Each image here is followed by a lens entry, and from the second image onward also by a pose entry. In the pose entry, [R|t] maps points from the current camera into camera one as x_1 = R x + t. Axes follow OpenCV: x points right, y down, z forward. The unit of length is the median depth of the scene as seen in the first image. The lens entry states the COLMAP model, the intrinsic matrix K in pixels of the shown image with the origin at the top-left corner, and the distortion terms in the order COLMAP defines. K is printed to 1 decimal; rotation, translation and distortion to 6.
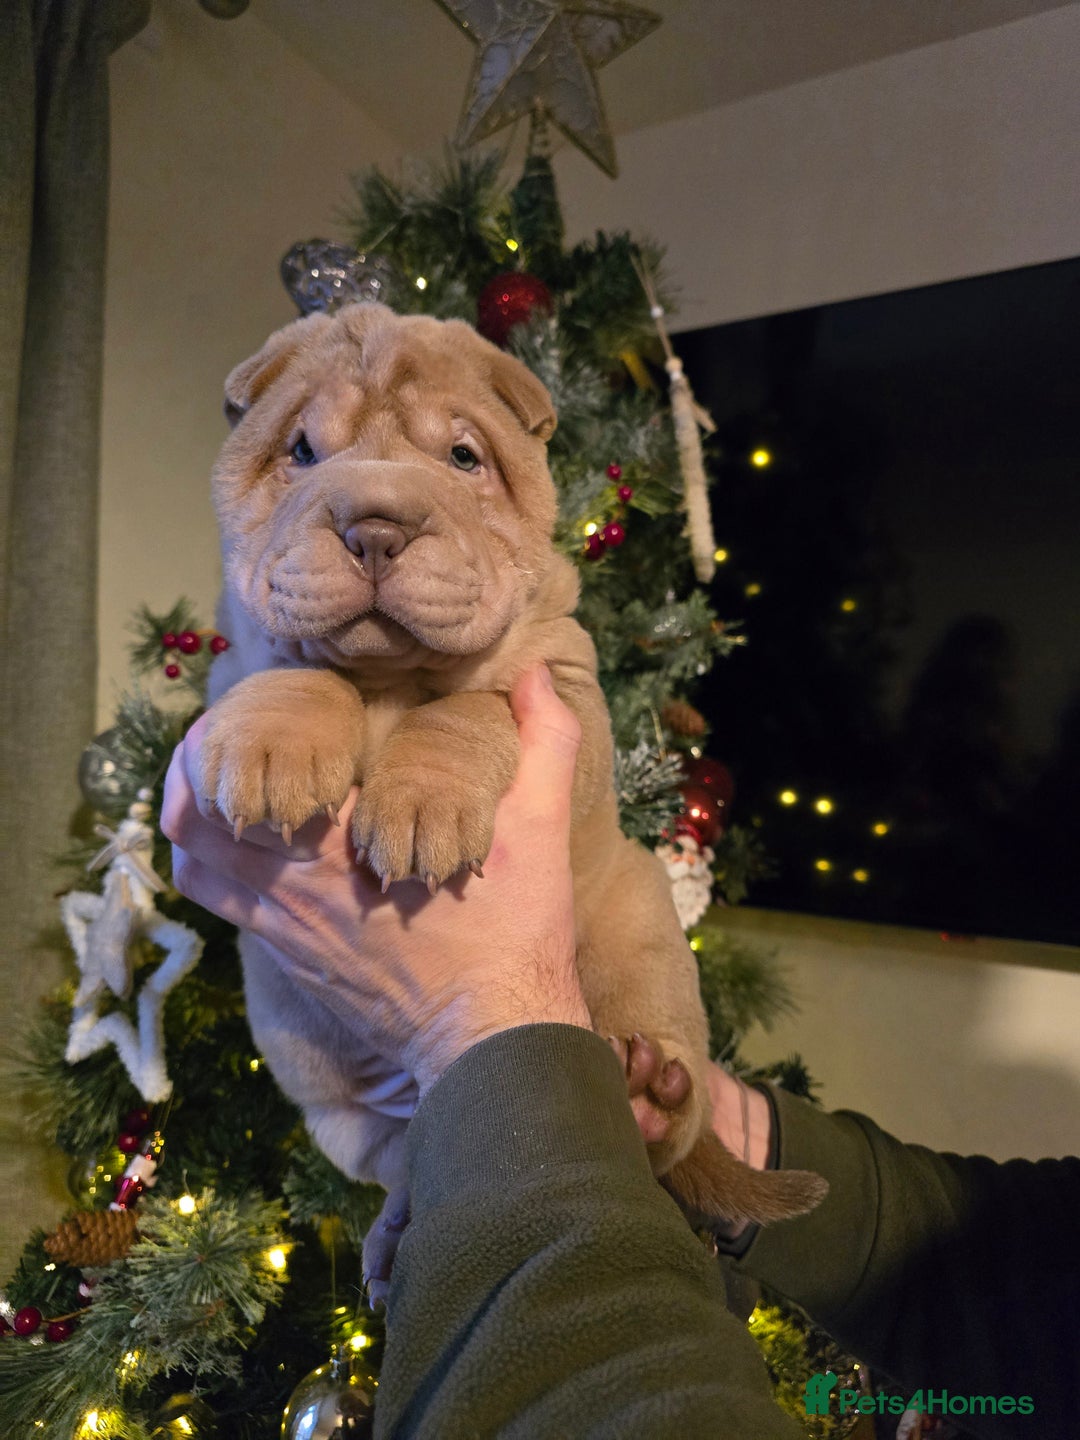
lens RADIAL K [[1129.0, 0, 540.0], [0, 1129.0, 720.0], [0, 0, 1]] dist [-0.006385, -0.007793]
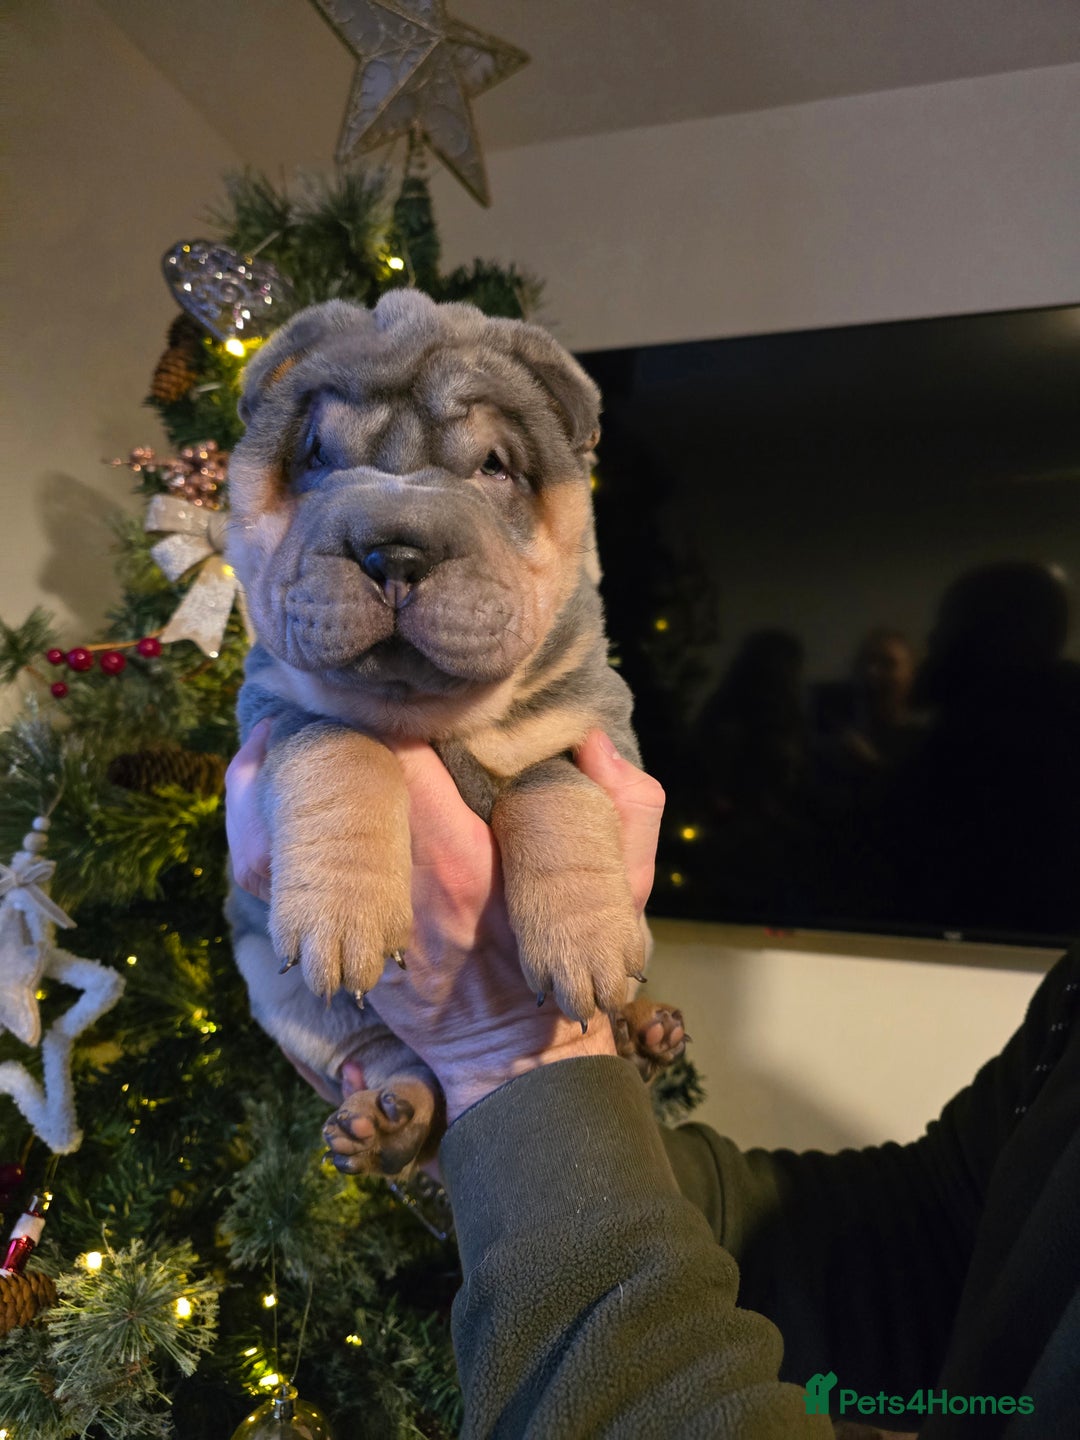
lens RADIAL K [[1129.0, 0, 540.0], [0, 1129.0, 720.0], [0, 0, 1]] dist [-0.006385, -0.007793]
pose [[0.967659, -0.002353, 0.252250, -0.156575], [0.003346, 0.999988, -0.003504, -0.012290], [-0.252239, 0.004235, 0.967656, -0.001338]]
